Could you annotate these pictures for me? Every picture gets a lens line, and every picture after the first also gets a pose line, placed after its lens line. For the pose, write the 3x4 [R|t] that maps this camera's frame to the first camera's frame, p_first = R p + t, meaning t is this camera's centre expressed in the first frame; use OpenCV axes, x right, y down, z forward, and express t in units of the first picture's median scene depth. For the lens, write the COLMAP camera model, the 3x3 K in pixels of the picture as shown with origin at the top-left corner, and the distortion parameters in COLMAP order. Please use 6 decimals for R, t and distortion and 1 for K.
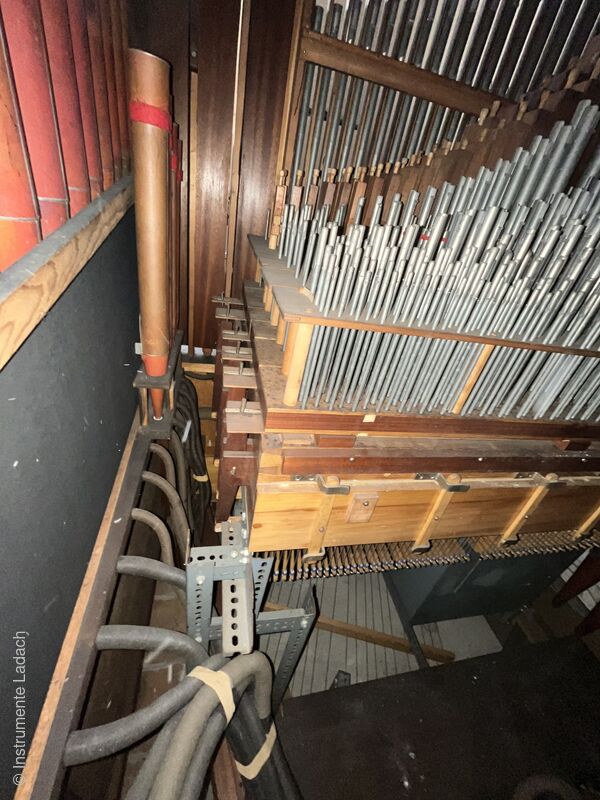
lens RADIAL K [[324.5, 0, 300.4], [0, 324.5, 399.3], [0, 0, 1]] dist [-0.001608, -0.000673]
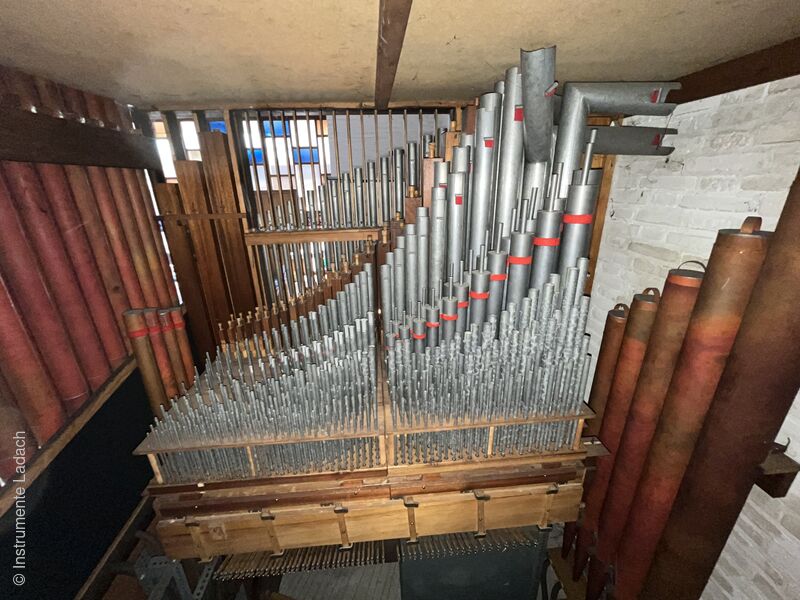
lens RADIAL K [[324.5, 0, 400.3], [0, 324.5, 298.7], [0, 0, 1]] dist [-0.001608, -0.000673]
pose [[0.971913, -0.155261, -0.176857, 1.724890], [0.115807, 0.969743, -0.214912, -0.430377], [0.204873, 0.188395, 0.960486, -0.791383]]
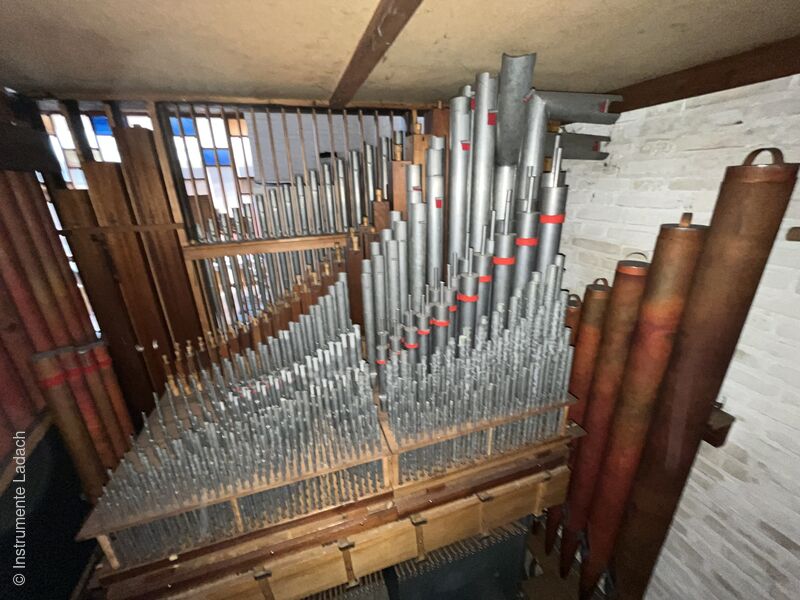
lens RADIAL K [[324.5, 0, 401.2], [0, 324.5, 298.7], [0, 0, 1]] dist [-0.001608, -0.000673]
pose [[0.970931, -0.237008, 0.033463, 1.403910], [0.239063, 0.953260, -0.184782, -0.541940], [0.011896, 0.187410, 0.982210, -0.742551]]
